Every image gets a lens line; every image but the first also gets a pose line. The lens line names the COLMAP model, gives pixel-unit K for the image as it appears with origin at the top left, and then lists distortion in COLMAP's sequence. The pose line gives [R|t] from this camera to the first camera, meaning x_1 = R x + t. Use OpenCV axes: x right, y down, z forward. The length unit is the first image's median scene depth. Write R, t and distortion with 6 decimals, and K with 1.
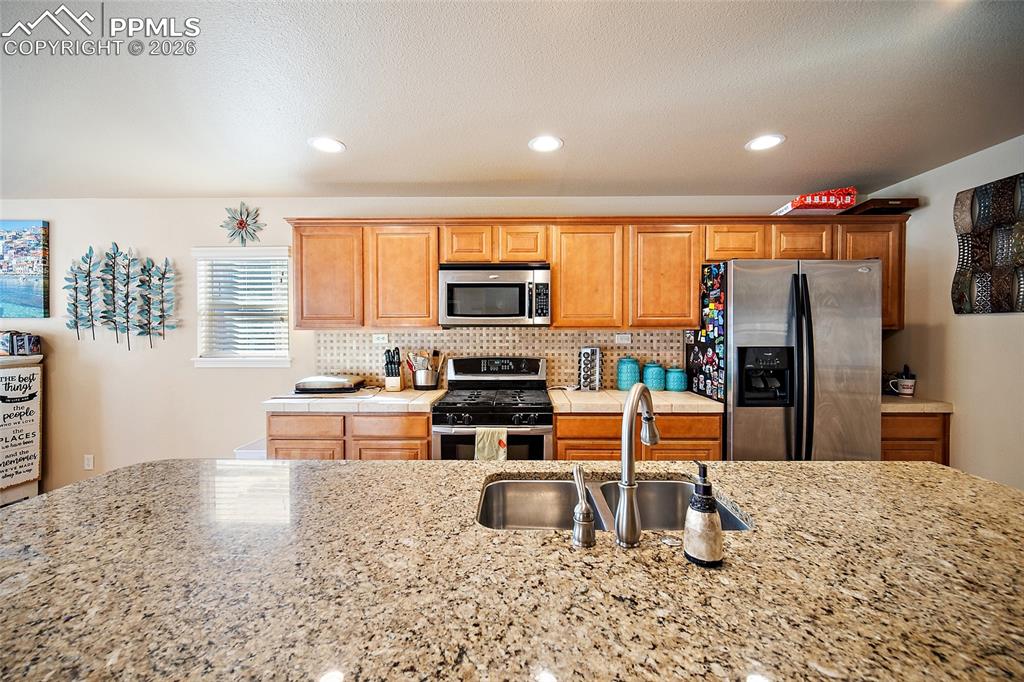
lens RADIAL K [[410.5, 0, 513.2], [0, 410.5, 332.9], [0, 0, 1]] dist [-0.000294, -0.000684]
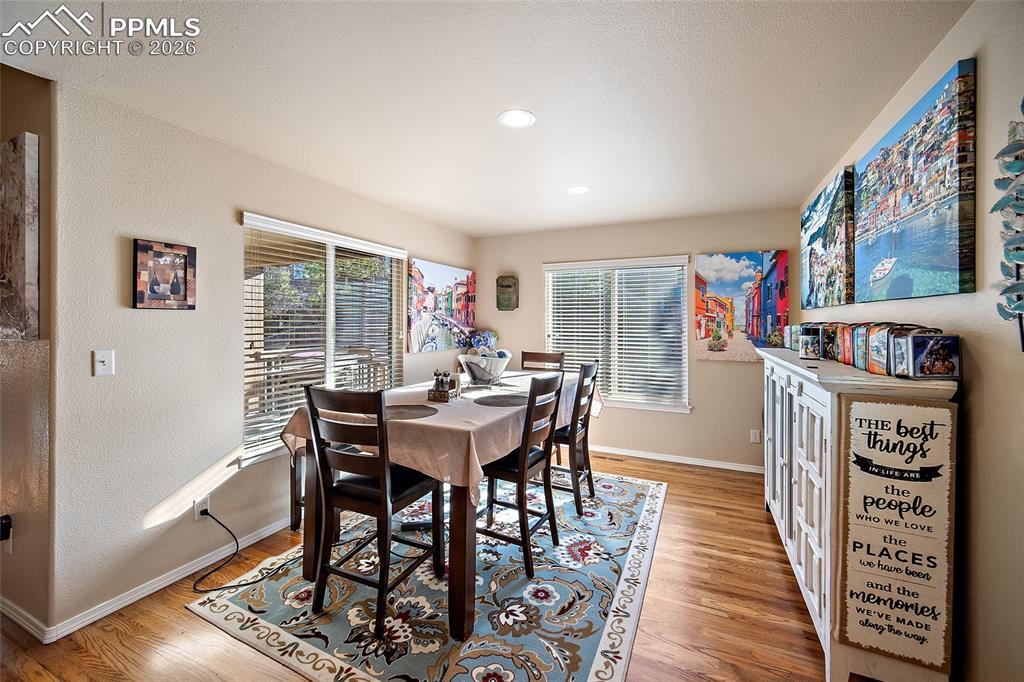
lens RADIAL K [[410.5, 0, 513.4], [0, 410.5, 320.8], [0, 0, 1]] dist [-0.000294, -0.000684]
pose [[-0.400371, -0.004177, -0.916344, -0.638757], [-0.007888, 0.999968, -0.001112, -0.005249], [0.916319, 0.006783, -0.400391, 0.826544]]
